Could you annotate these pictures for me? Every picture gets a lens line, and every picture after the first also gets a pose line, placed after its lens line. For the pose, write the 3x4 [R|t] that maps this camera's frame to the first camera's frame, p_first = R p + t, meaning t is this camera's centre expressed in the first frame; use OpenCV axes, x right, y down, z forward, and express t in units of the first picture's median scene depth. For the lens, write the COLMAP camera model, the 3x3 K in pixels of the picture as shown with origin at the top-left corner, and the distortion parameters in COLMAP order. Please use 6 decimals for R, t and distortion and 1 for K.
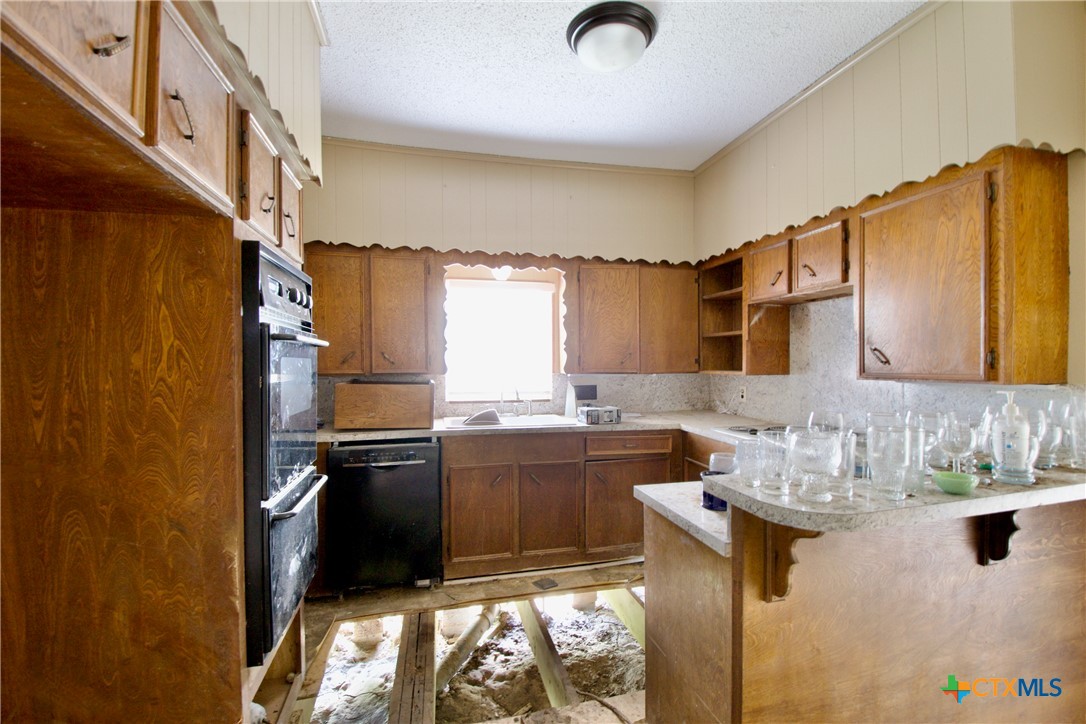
lens RADIAL K [[476.2, 0, 544.4], [0, 476.2, 366.3], [0, 0, 1]] dist [0.016009, -0.021040]
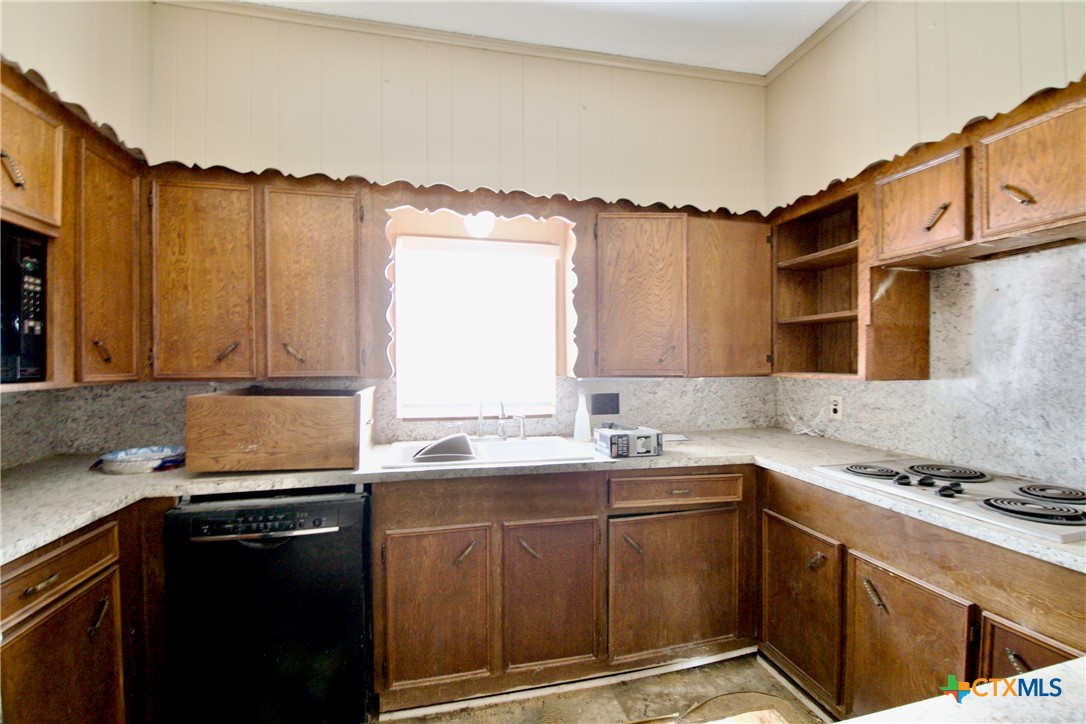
lens RADIAL K [[476.2, 0, 544.4], [0, 476.2, 366.3], [0, 0, 1]] dist [0.016009, -0.021040]
pose [[0.999995, 0.000537, -0.003266, 0.003460], [-0.000535, 1.000000, 0.000422, -0.000144], [0.003266, -0.000421, 0.999995, 0.366483]]
